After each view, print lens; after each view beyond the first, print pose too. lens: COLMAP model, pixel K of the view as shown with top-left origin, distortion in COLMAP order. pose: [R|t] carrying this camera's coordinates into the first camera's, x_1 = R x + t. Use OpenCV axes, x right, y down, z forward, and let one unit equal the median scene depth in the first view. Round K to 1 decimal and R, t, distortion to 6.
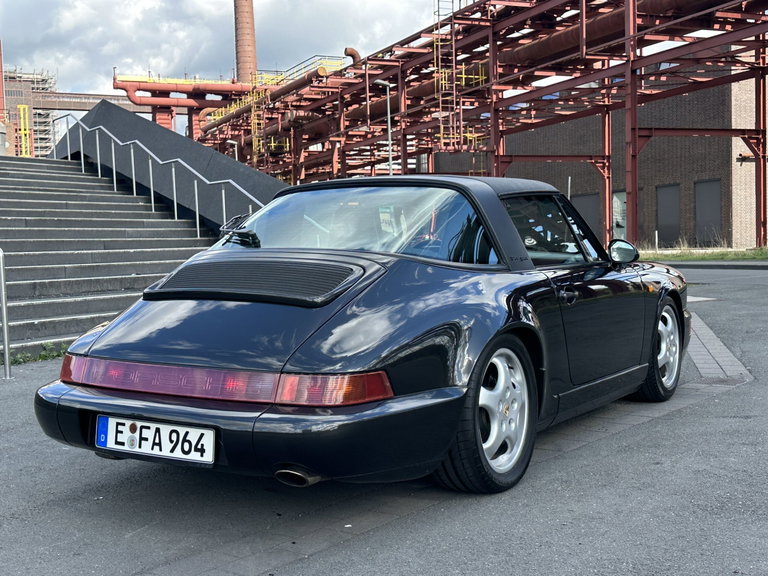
lens RADIAL K [[1006.0, 0, 384.0], [0, 1006.0, 288.0], [0, 0, 1]] dist [0.160001, 0.002737]
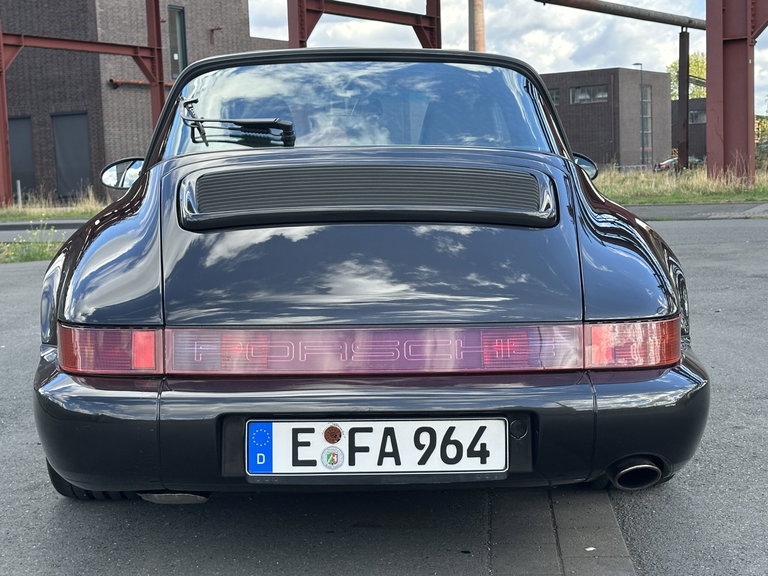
lens RADIAL K [[1393.0, 0, 384.0], [0, 1393.0, 288.0], [0, 0, 1]] dist [0.173538, -0.124526]
pose [[0.828189, -0.044691, 0.558664, -0.683717], [0.036625, 0.999001, 0.025621, 0.032318], [-0.559251, -0.000758, 0.828998, 0.308274]]
